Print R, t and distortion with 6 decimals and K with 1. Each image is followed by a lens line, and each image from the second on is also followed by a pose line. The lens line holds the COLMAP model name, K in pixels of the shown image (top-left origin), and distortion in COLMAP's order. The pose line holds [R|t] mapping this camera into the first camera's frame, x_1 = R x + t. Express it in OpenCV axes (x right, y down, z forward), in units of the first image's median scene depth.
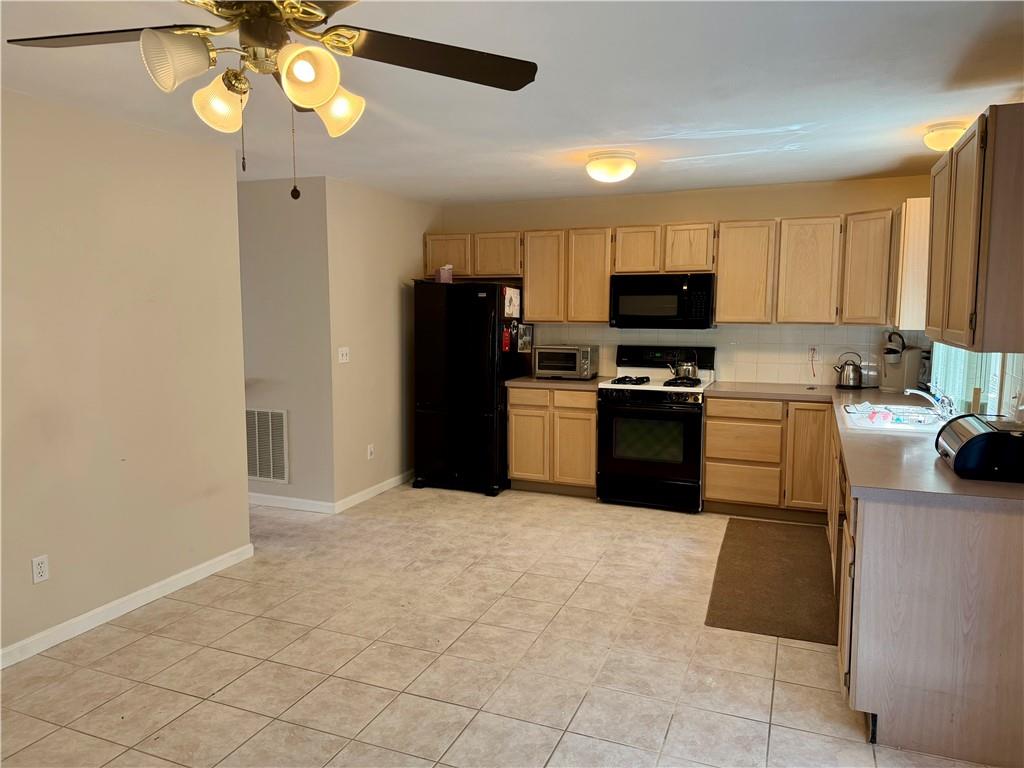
lens RADIAL K [[723.4, 0, 498.3], [0, 723.4, 380.5], [0, 0, 1]] dist [0.107923, -0.176716]
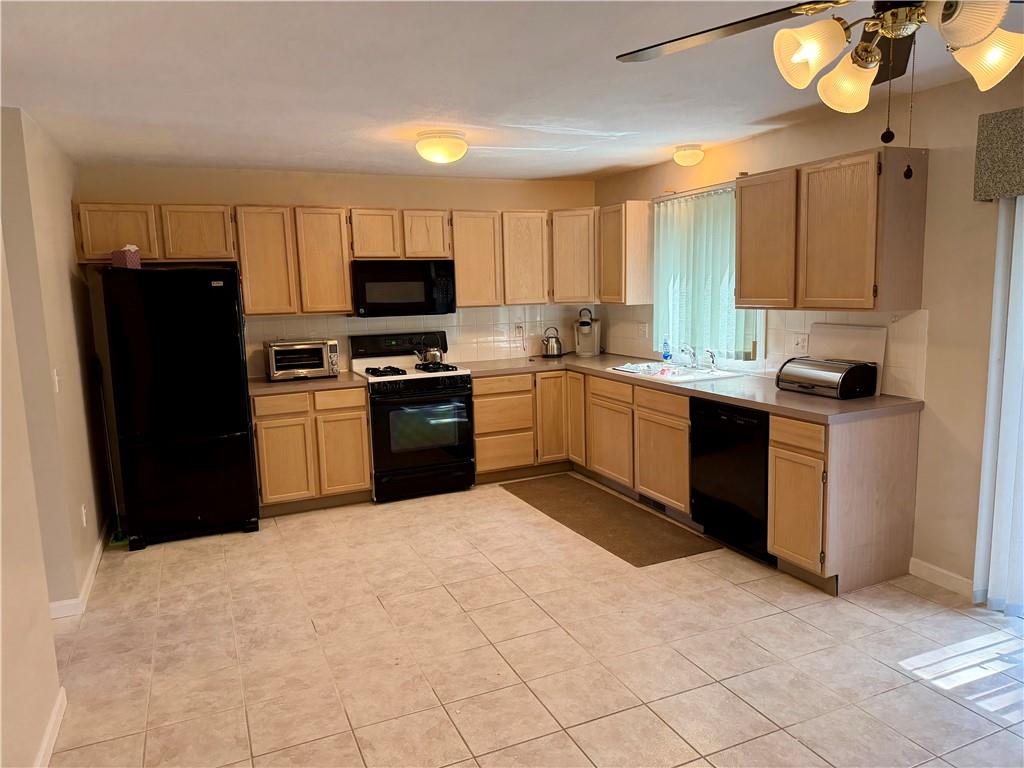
lens RADIAL K [[718.6, 0, 525.9], [0, 718.6, 383.7], [0, 0, 1]] dist [0.125791, -0.226038]
pose [[0.670898, -0.121696, 0.731496, -0.428978], [0.106276, 0.992038, 0.067569, -0.031125], [-0.733895, 0.032409, 0.678490, 0.239422]]
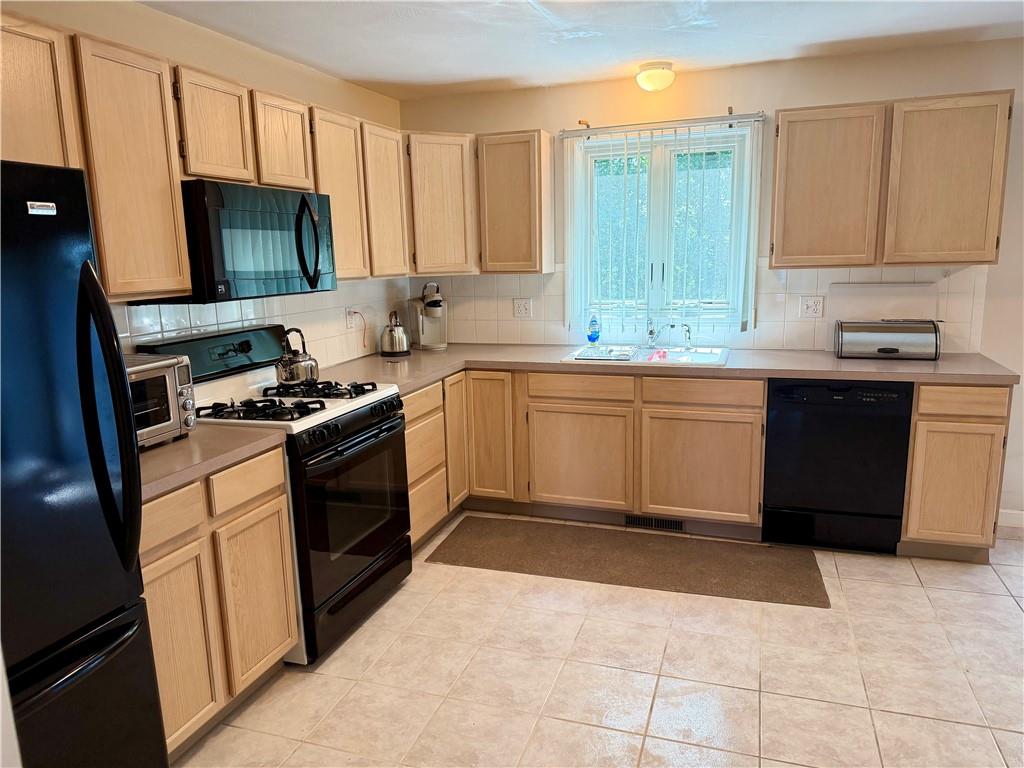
lens RADIAL K [[714.3, 0, 513.8], [0, 714.3, 389.6], [0, 0, 1]] dist [0.072422, -0.105519]
pose [[-0.081804, -0.186467, 0.979050, -0.325763], [0.132418, 0.971599, 0.196112, -0.092336], [-0.987812, 0.145687, -0.054789, 0.941351]]
